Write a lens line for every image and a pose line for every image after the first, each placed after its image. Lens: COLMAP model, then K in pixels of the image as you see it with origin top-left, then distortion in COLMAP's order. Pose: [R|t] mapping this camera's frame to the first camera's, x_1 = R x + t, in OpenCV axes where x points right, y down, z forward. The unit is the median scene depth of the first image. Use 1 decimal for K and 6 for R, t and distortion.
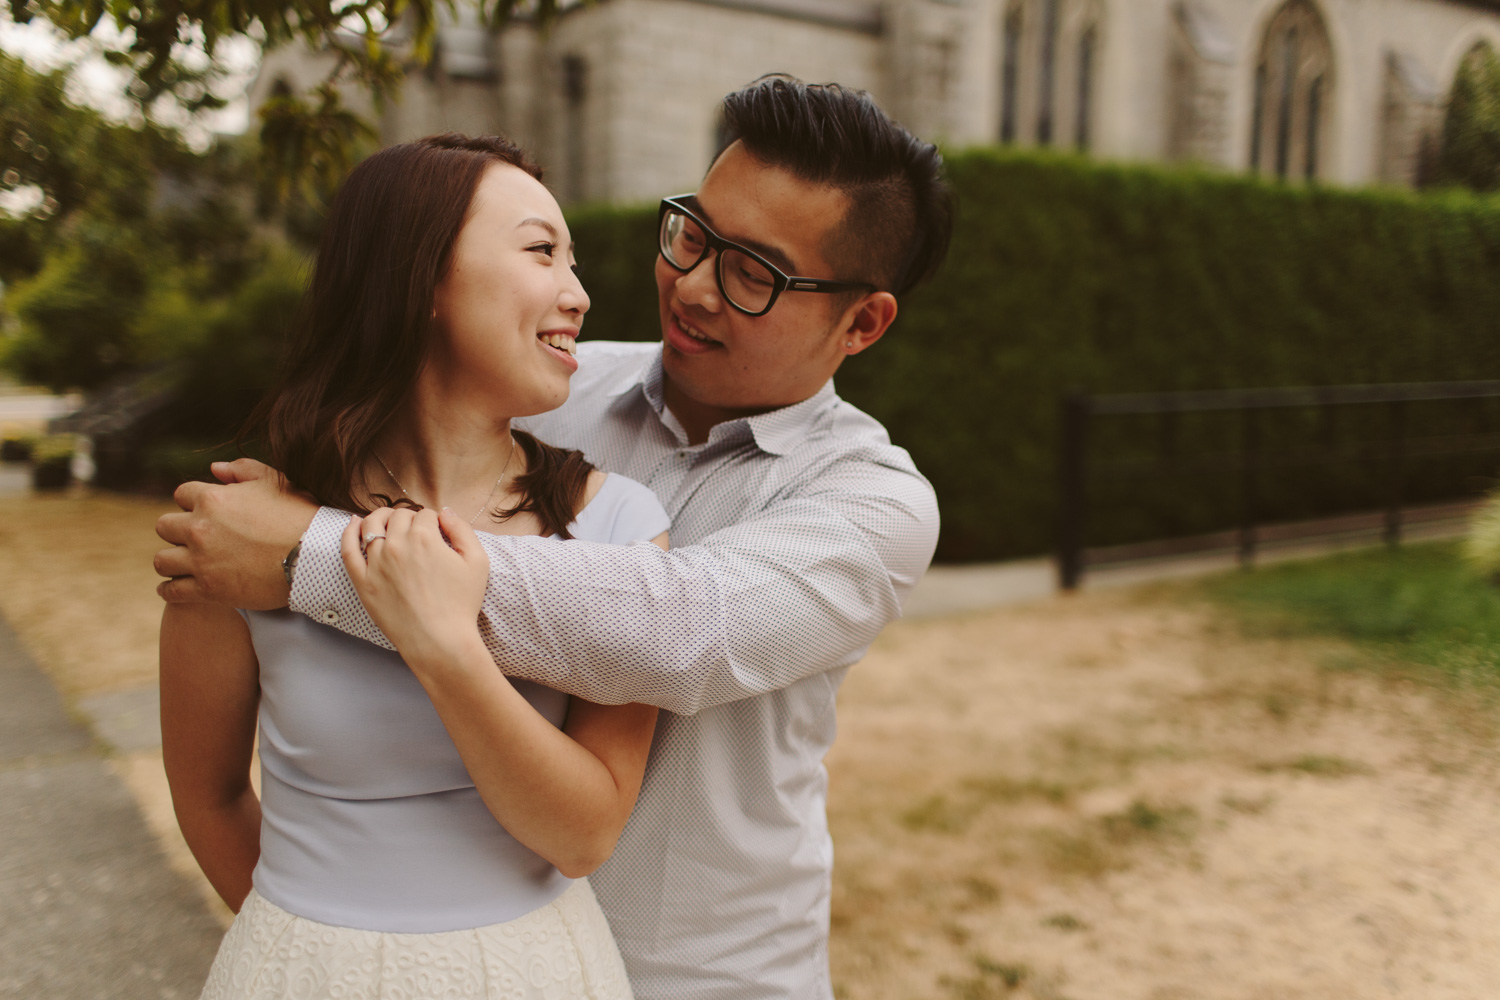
lens RADIAL K [[1504.7, 0, 747.8], [0, 1504.7, 491.4], [0, 0, 1]] dist [0.000580, -0.000016]
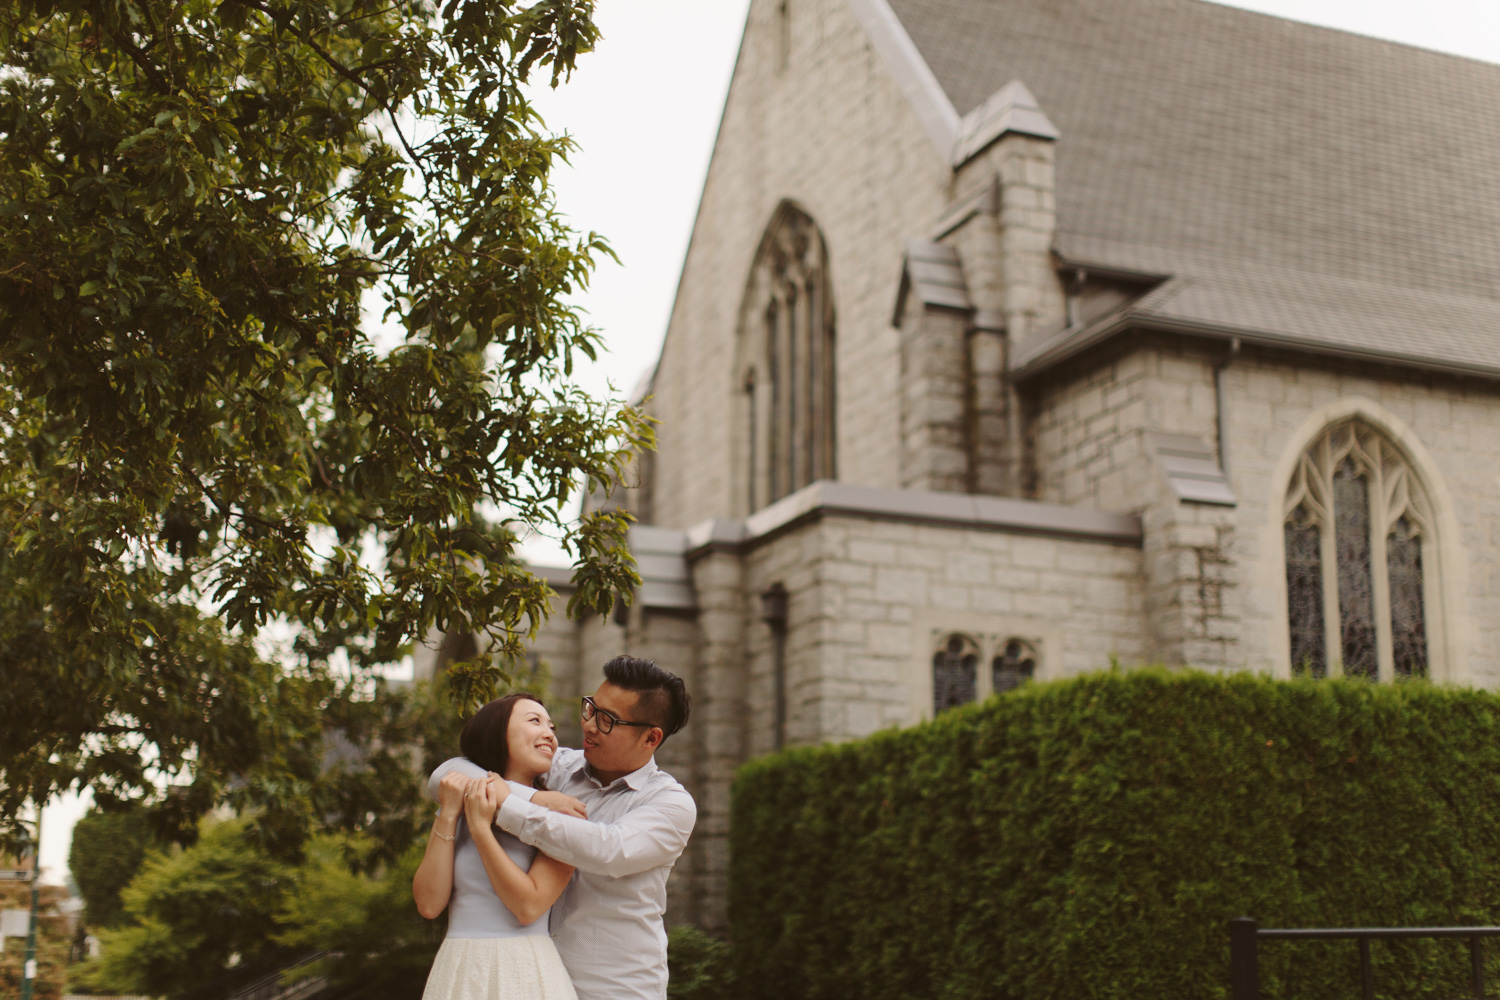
lens RADIAL K [[2145.8, 0, 742.8], [0, 2145.8, 488.2], [0, 0, 1]] dist [0.019869, -0.003882]
pose [[0.986420, -0.050078, -0.156419, 0.070428], [-0.001027, 0.950482, -0.310777, 0.054839], [0.164237, 0.306717, 0.937524, -0.229493]]
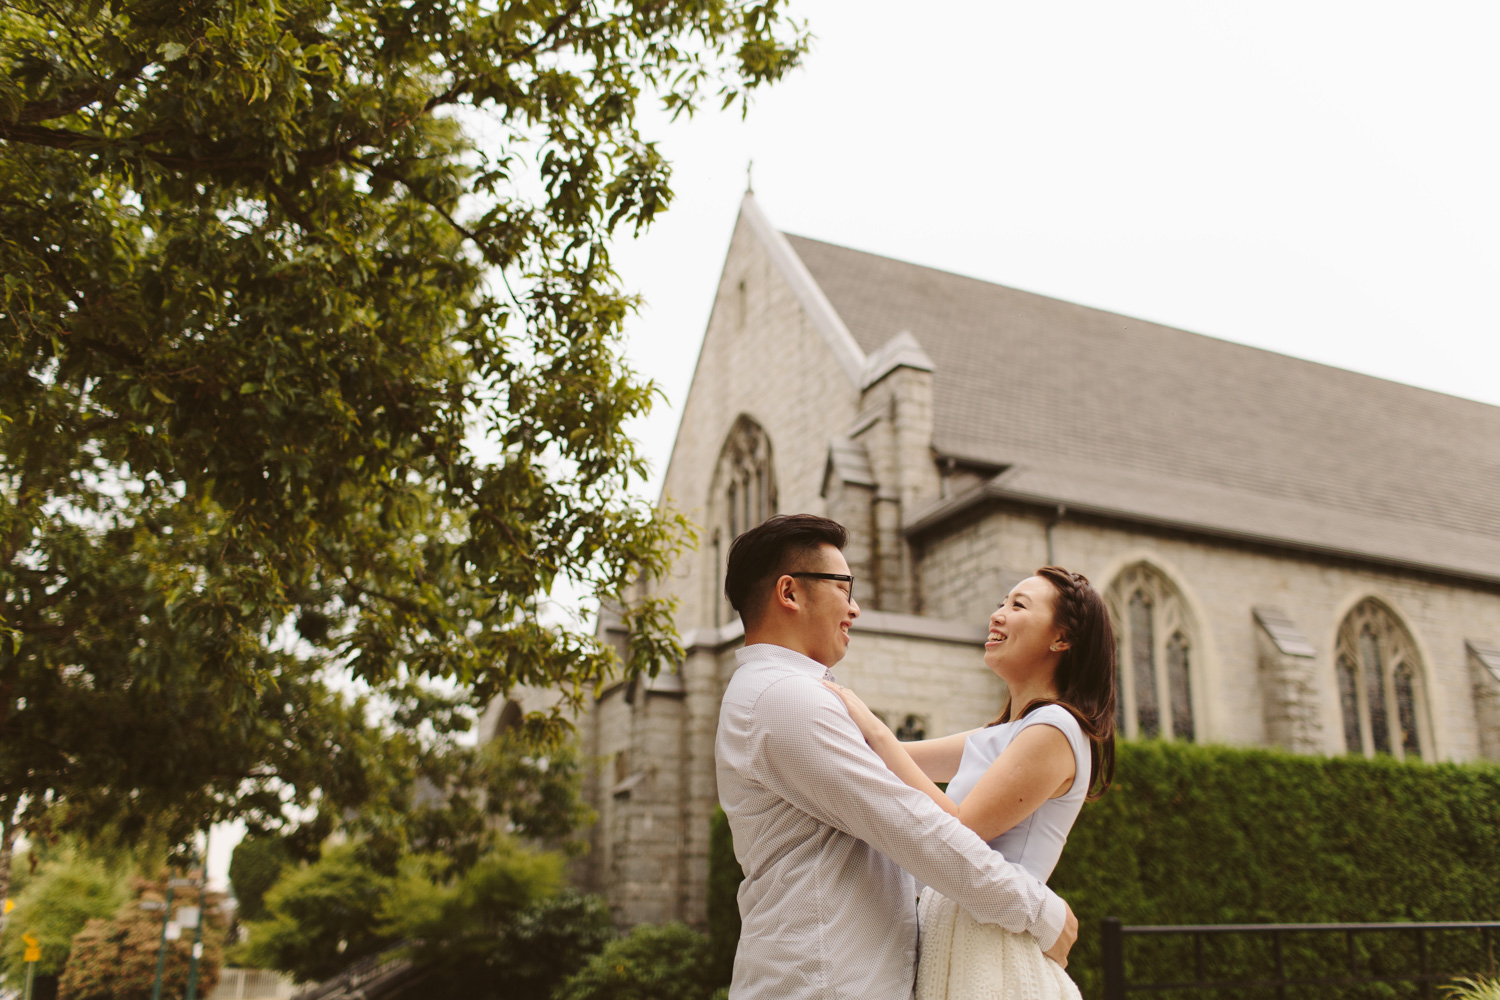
lens RADIAL K [[1439.4, 0, 759.2], [0, 1439.4, 492.3], [0, 0, 1]] dist [0.002339, -0.007489]
pose [[0.992573, -0.049766, -0.111006, 0.039922], [0.002118, 0.919424, -0.393263, 0.045086], [0.121632, 0.390107, 0.912700, -0.162498]]
